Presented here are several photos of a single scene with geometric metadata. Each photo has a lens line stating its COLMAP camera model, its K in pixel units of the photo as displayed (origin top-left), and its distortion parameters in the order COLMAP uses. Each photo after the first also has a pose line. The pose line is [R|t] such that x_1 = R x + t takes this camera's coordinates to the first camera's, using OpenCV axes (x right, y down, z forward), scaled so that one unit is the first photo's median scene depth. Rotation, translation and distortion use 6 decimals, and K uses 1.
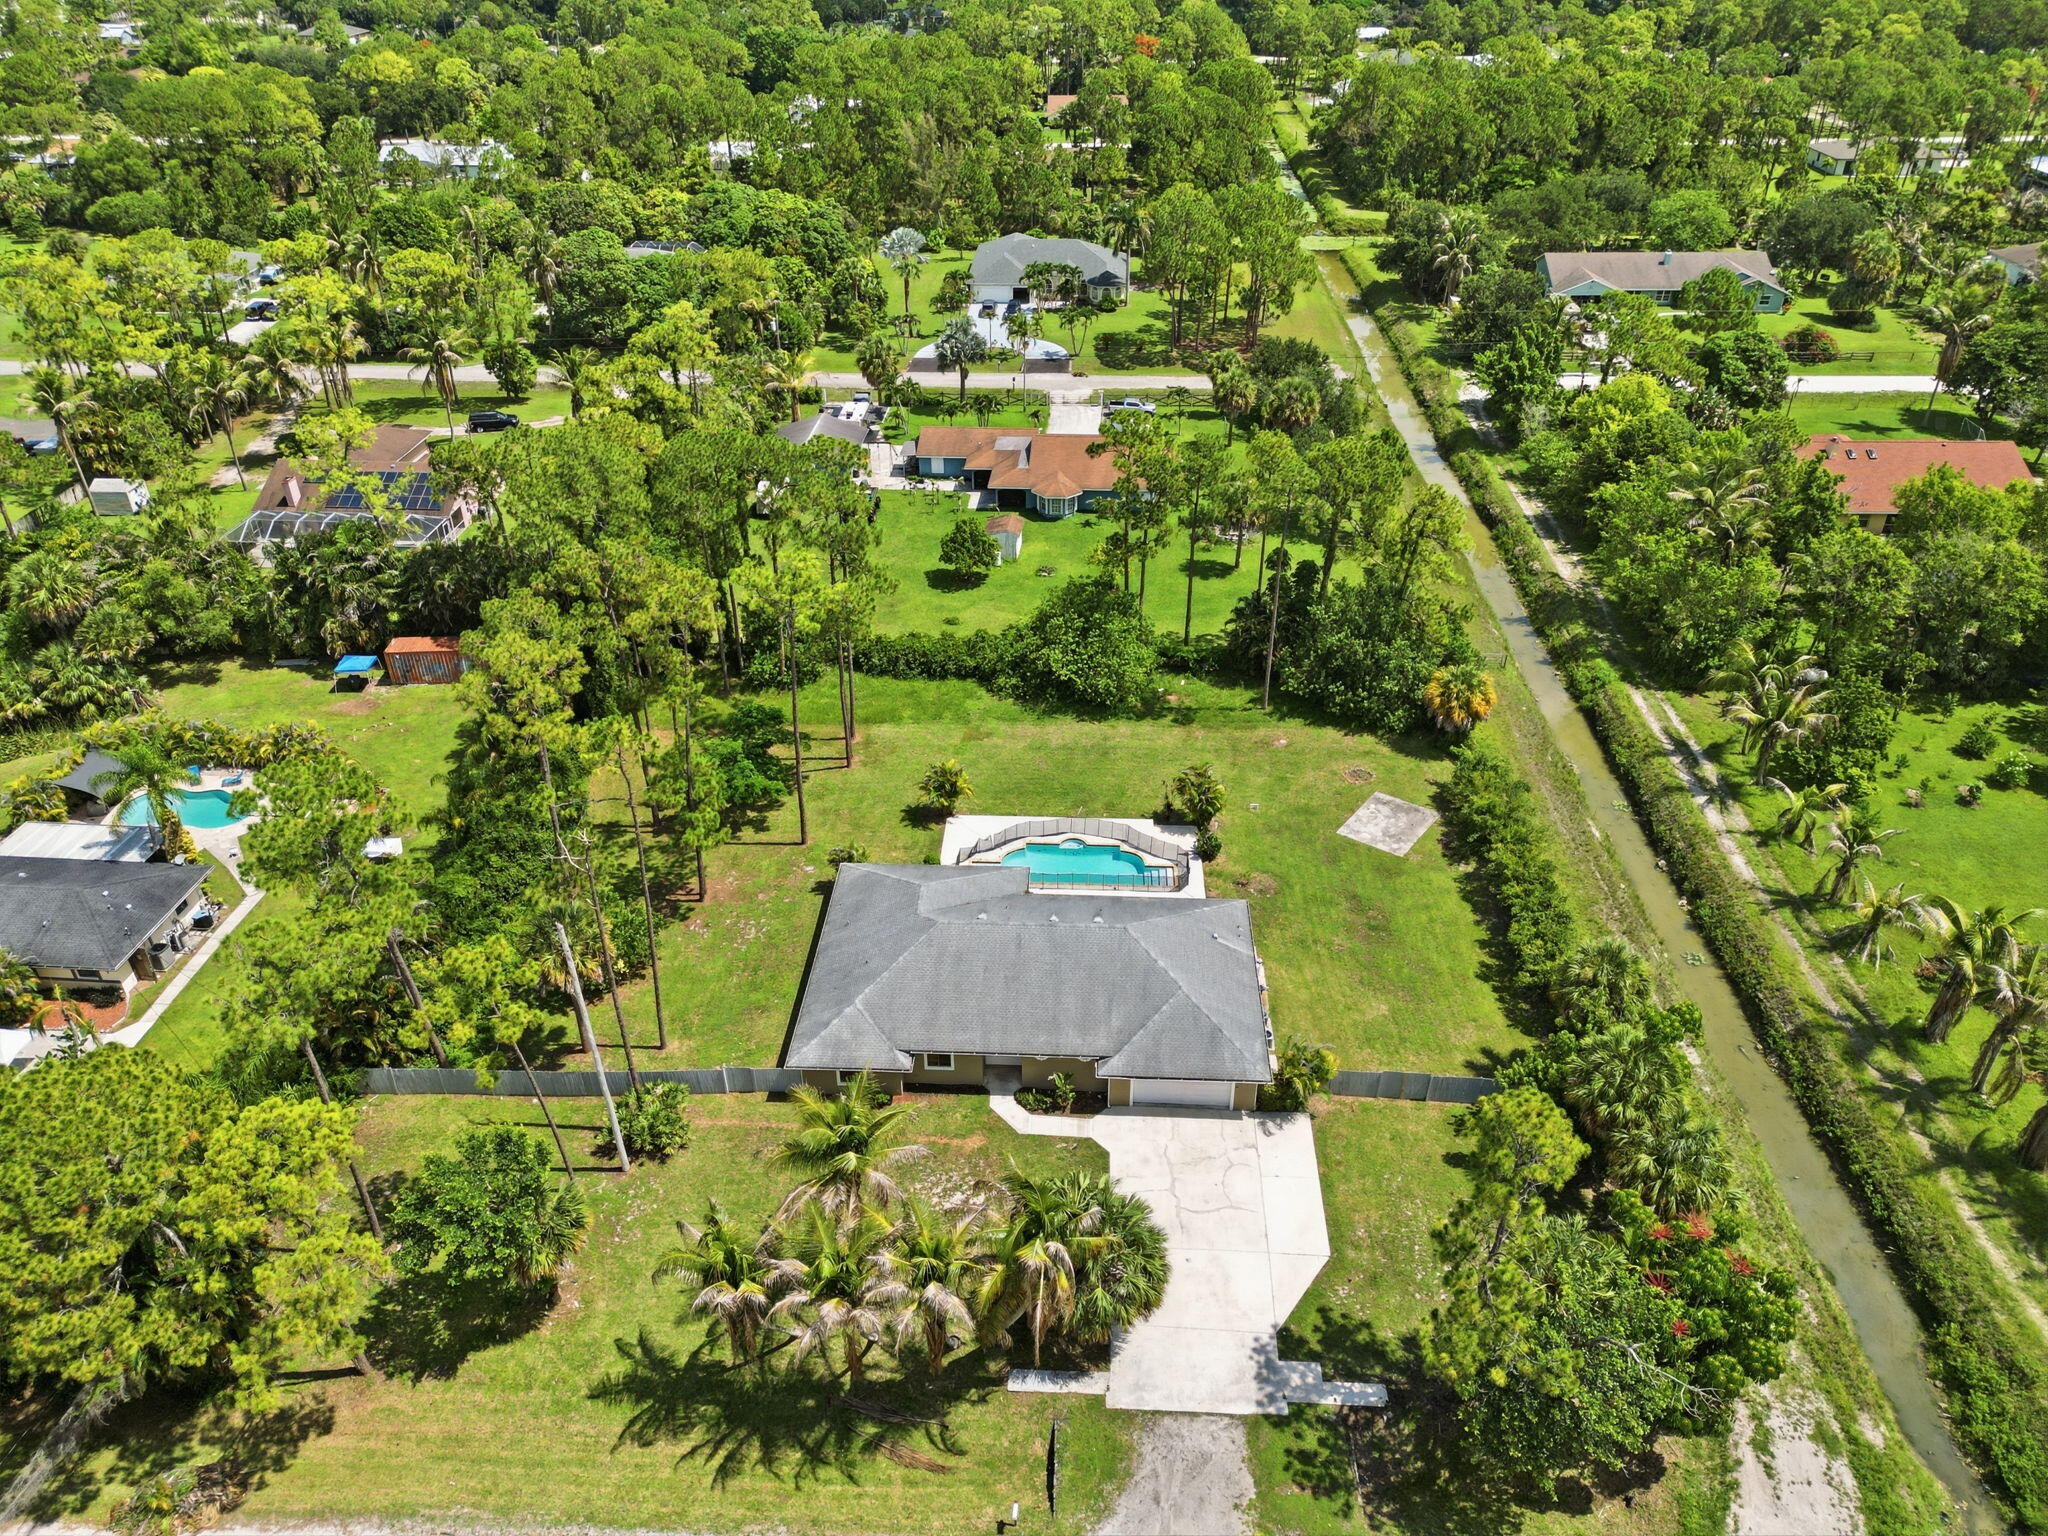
lens RADIAL K [[1431.9, 0, 1017.7], [0, 1431.9, 768.1], [0, 0, 1]] dist [0.061312, -0.051453]
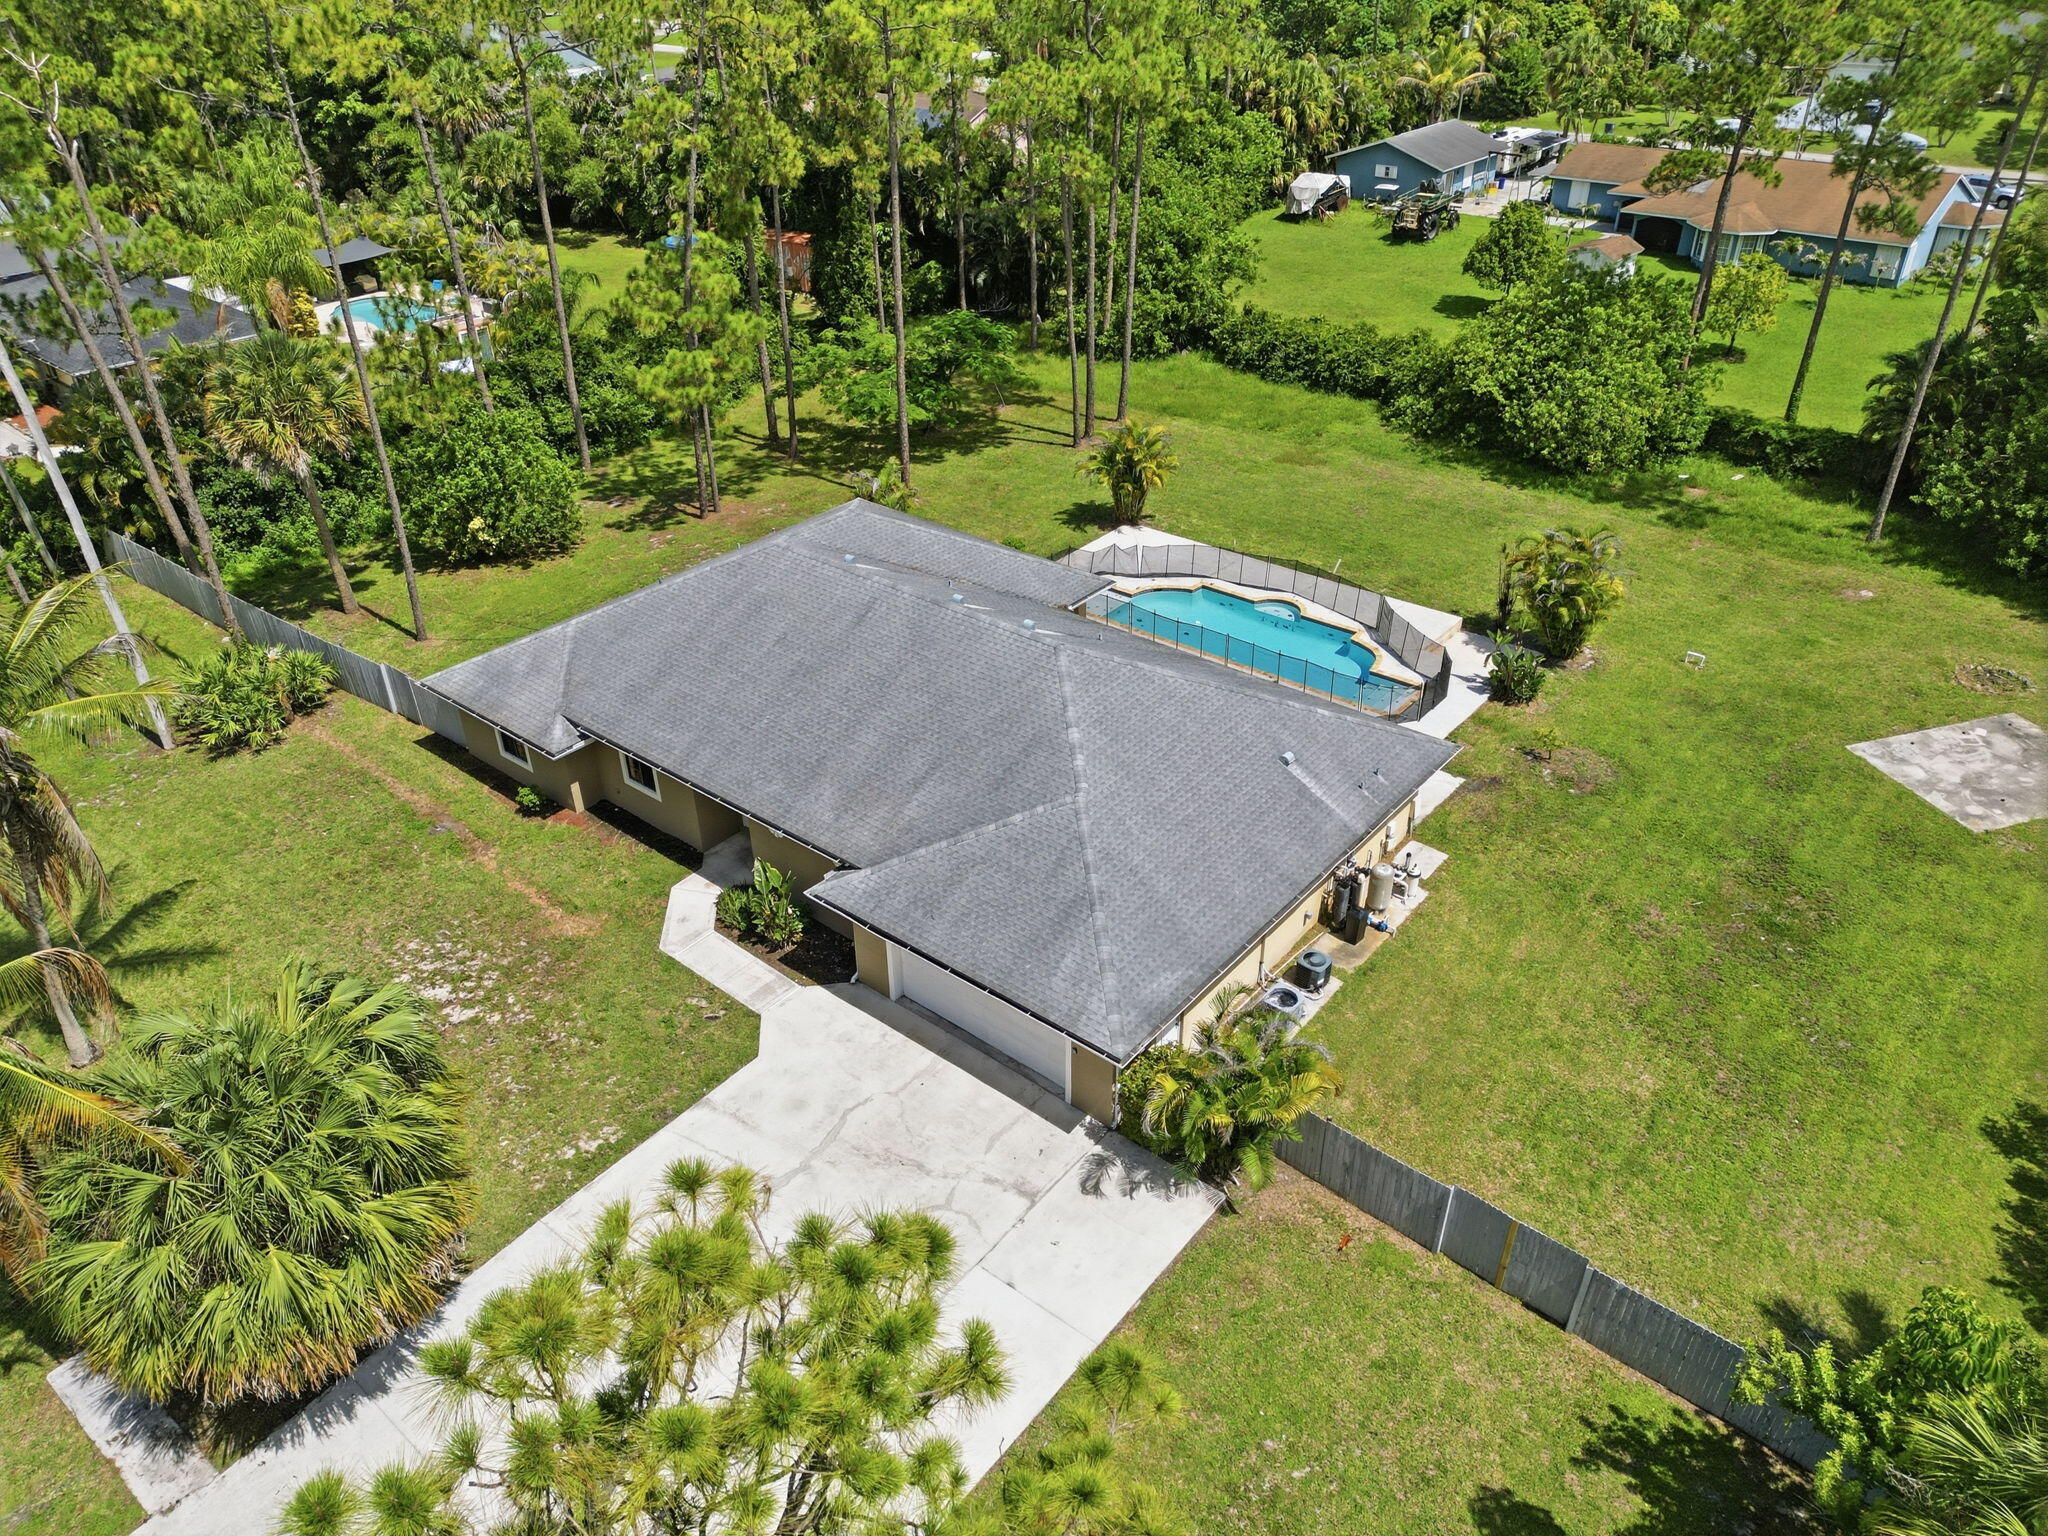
lens RADIAL K [[1431.9, 0, 1030.2], [0, 1431.9, 768.7], [0, 0, 1]] dist [0.061312, -0.051453]
pose [[0.808008, 0.314677, -0.498098, 0.224622], [-0.310905, 0.945860, 0.093207, 0.080491], [0.500461, 0.079549, 0.862097, 0.453401]]
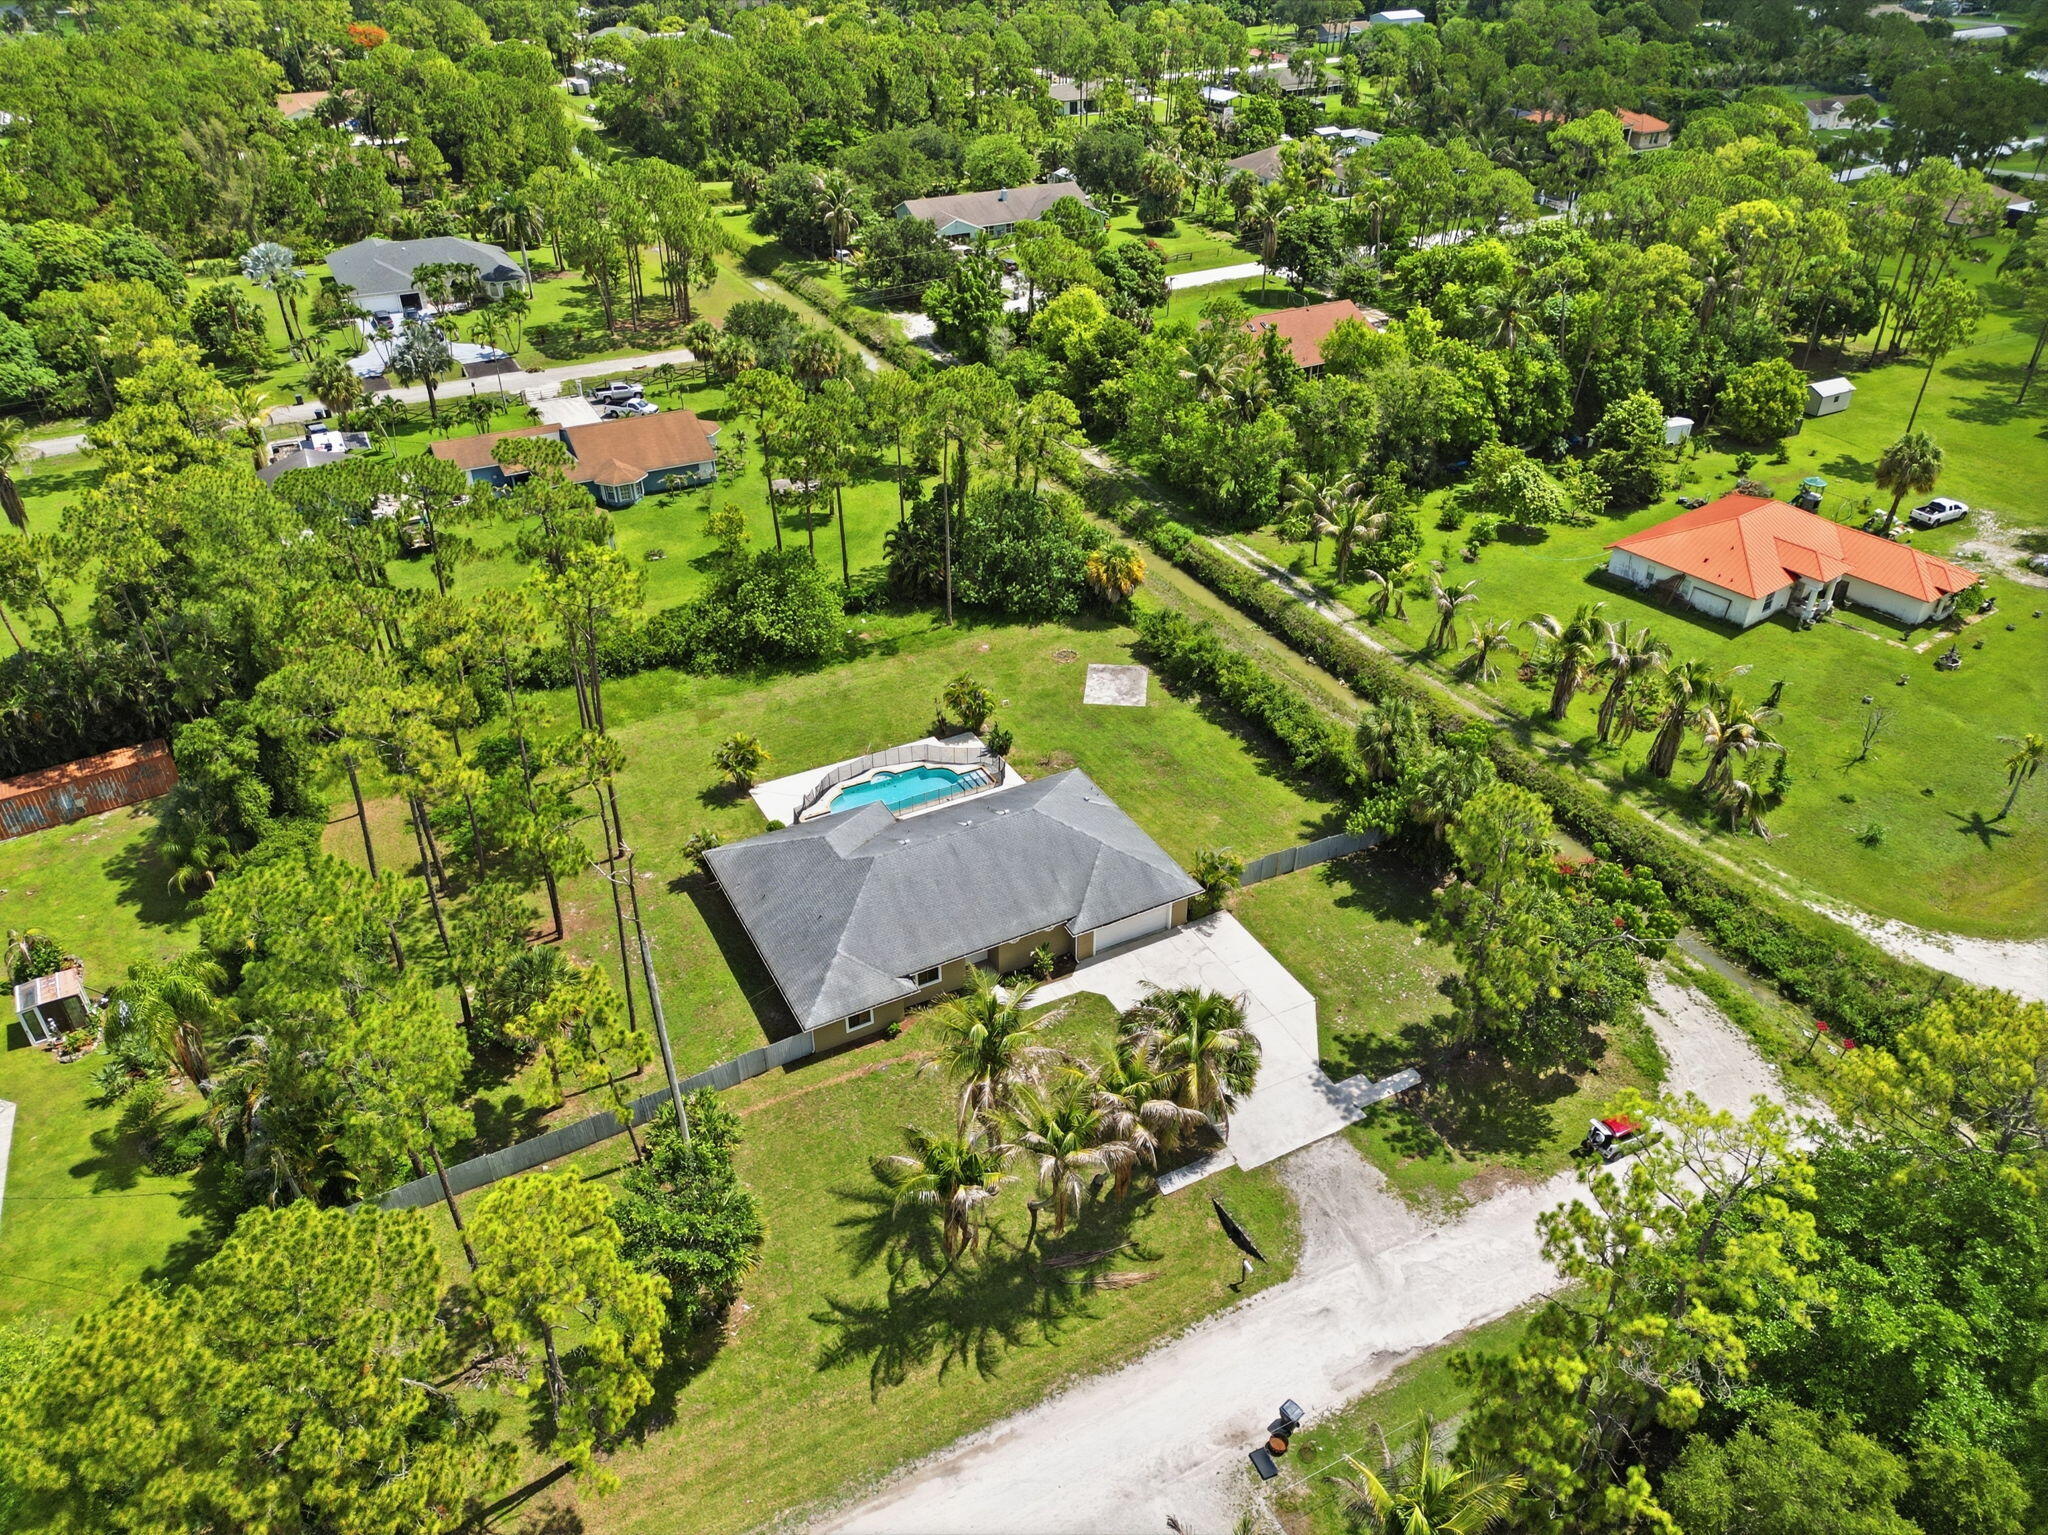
lens RADIAL K [[1431.9, 0, 1018.3], [0, 1431.9, 780.5], [0, 0, 1]] dist [0.061312, -0.051453]
pose [[0.859990, -0.279321, 0.427079, -0.292409], [0.272928, 0.958903, 0.077564, 0.001959], [-0.431193, 0.049857, 0.900881, 0.014259]]
